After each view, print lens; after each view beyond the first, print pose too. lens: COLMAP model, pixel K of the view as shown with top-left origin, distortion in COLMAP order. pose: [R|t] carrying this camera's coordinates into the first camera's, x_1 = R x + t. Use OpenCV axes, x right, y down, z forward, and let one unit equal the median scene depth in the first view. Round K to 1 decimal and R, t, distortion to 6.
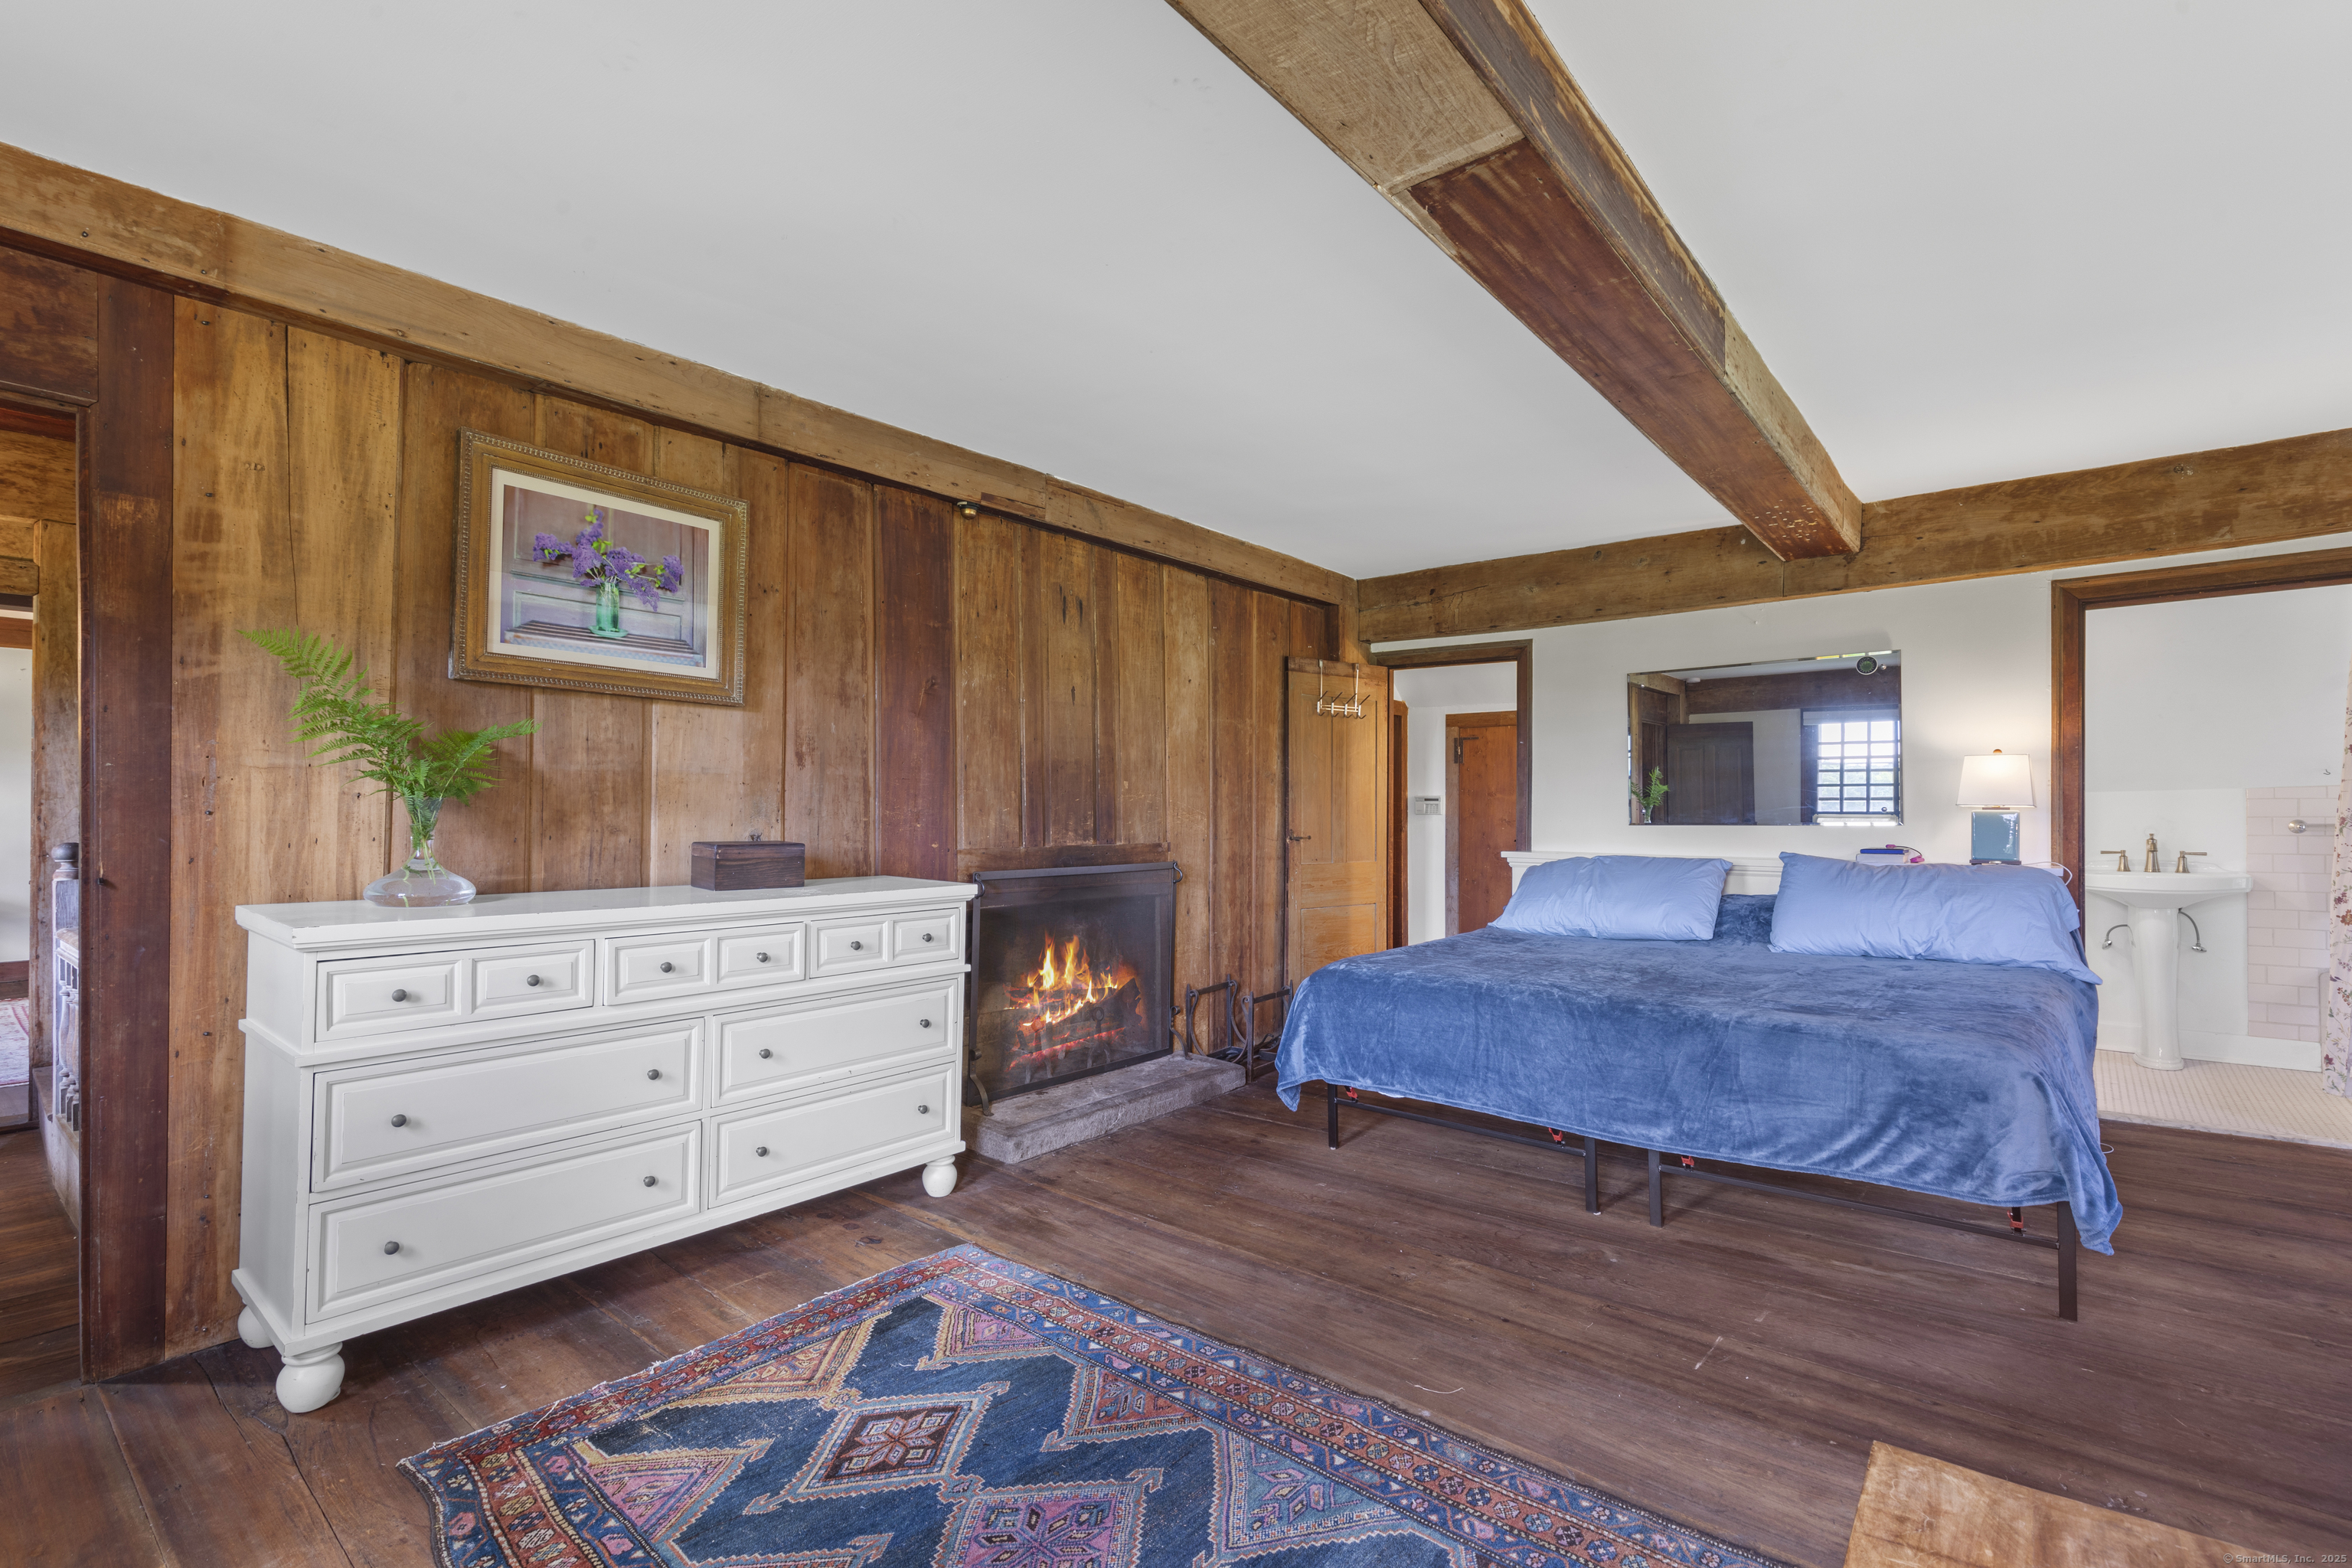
lens RADIAL K [[1086.9, 0, 1186.1], [0, 1086.9, 806.3], [0, 0, 1]] dist [0.012365, -0.000608]
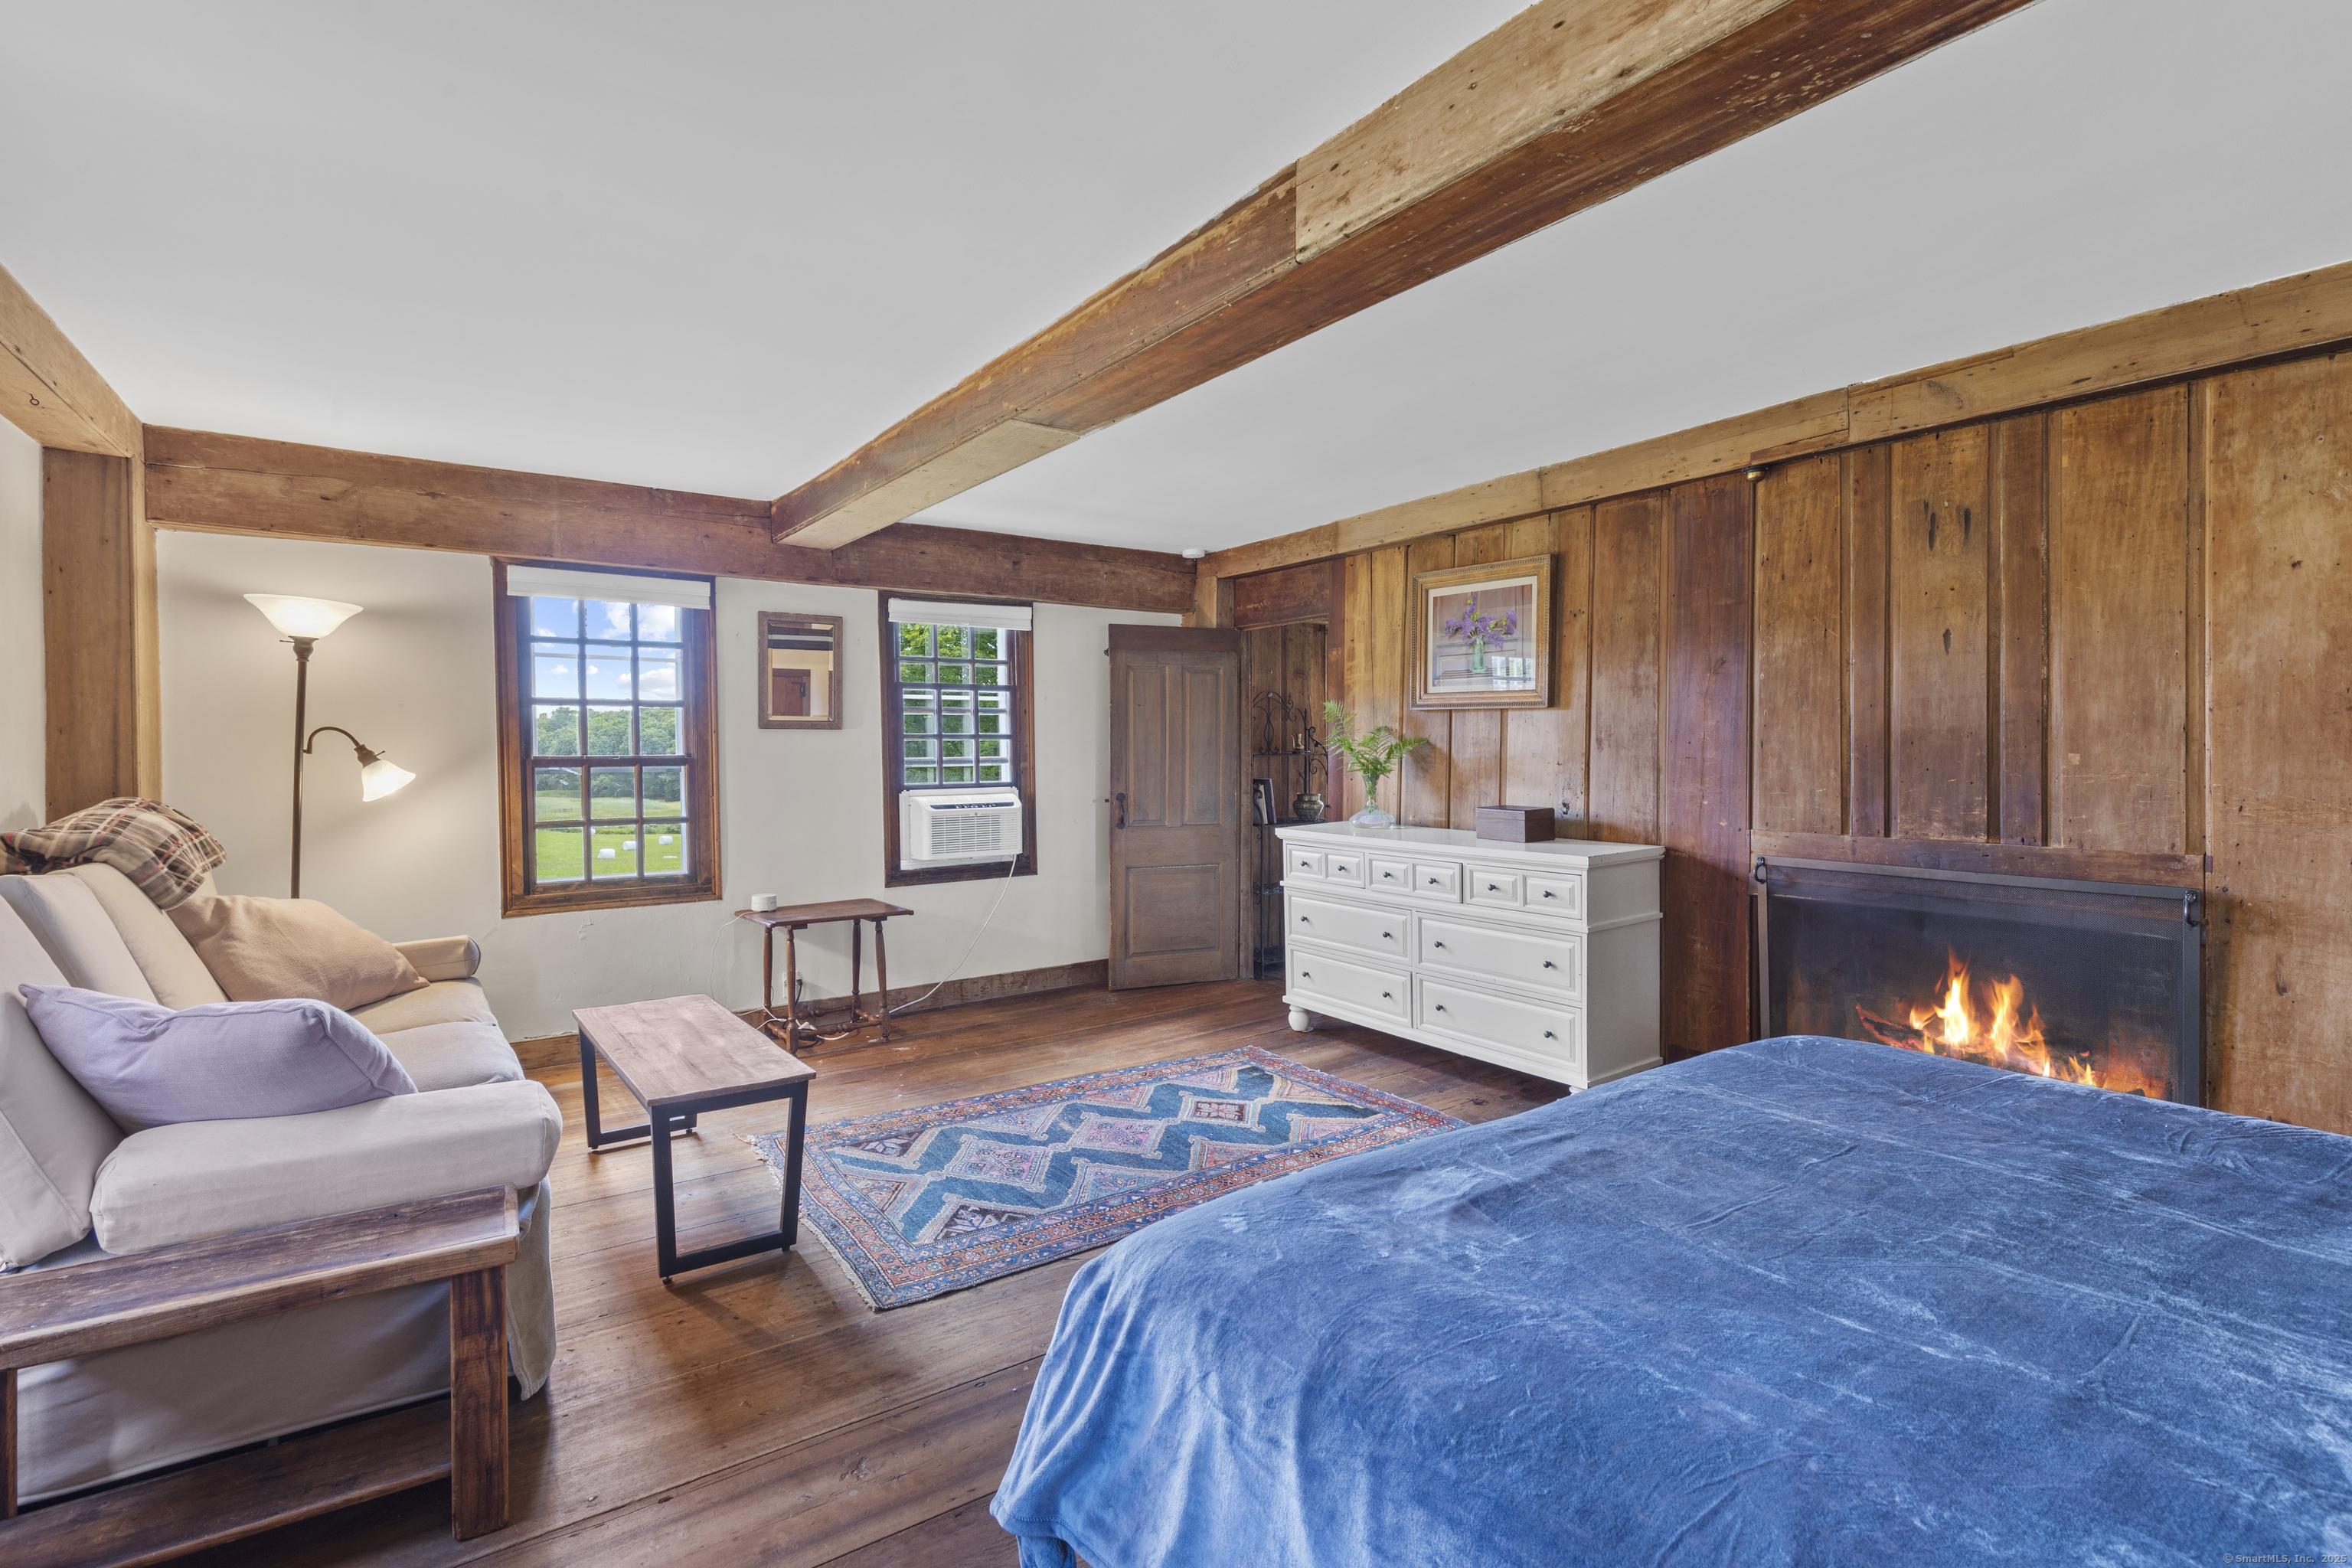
lens RADIAL K [[1086.9, 0, 1181.4], [0, 1086.9, 784.2], [0, 0, 1]] dist [0.012365, -0.000608]
pose [[-0.265842, 0.021756, -0.963771, 1.062903], [-0.001853, 0.999732, 0.023079, -0.027768], [0.964015, 0.007921, -0.265731, 0.960540]]
